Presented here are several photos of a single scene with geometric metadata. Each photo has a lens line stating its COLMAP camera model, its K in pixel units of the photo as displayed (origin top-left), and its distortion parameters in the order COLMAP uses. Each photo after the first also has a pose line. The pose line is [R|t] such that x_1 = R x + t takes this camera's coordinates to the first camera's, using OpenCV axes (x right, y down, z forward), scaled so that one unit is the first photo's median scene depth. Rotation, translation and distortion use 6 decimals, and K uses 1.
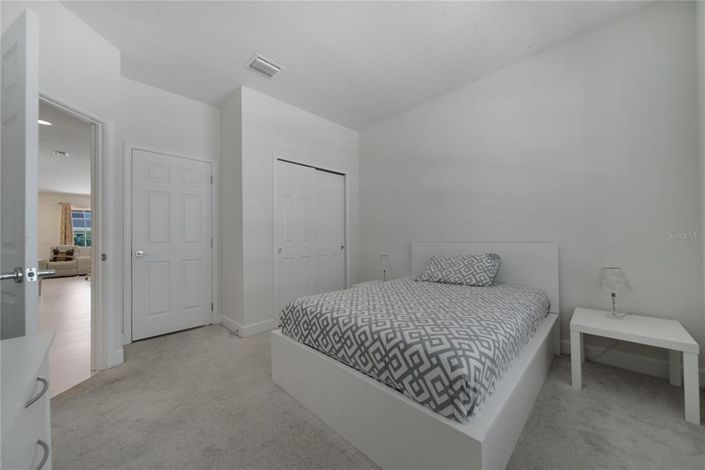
lens RADIAL K [[251.8, 0, 356.0], [0, 251.8, 237.8], [0, 0, 1]] dist [-0.001702, -0.000227]
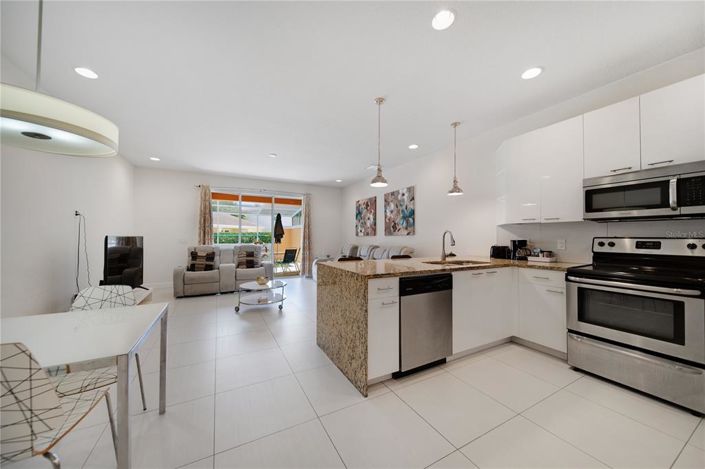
lens RADIAL K [[251.8, 0, 358.3], [0, 251.8, 232.5], [0, 0, 1]] dist [-0.001702, -0.000227]
pose [[0.960652, 0.006038, -0.277688, -0.582286], [-0.010259, 0.999853, -0.013750, -0.000771], [0.277564, 0.016058, 0.960573, 0.471522]]
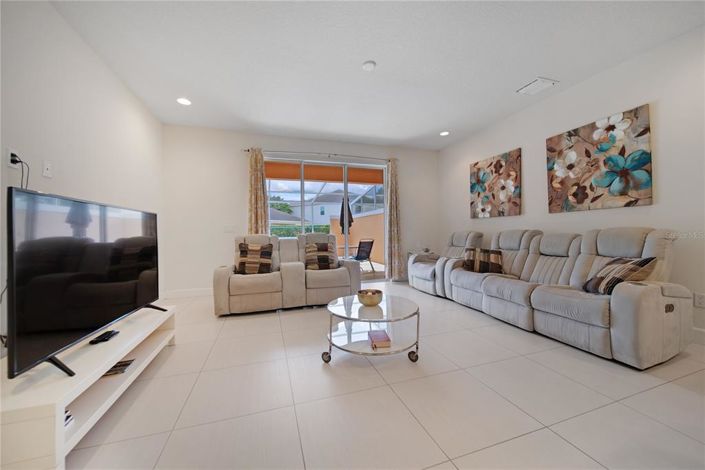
lens RADIAL K [[251.8, 0, 347.7], [0, 251.8, 234.1], [0, 0, 1]] dist [-0.001702, -0.000227]
pose [[0.889818, -0.004773, -0.456291, -0.824255], [0.009111, 0.999932, 0.007309, 0.027433], [0.456225, -0.010661, 0.889801, 0.685452]]
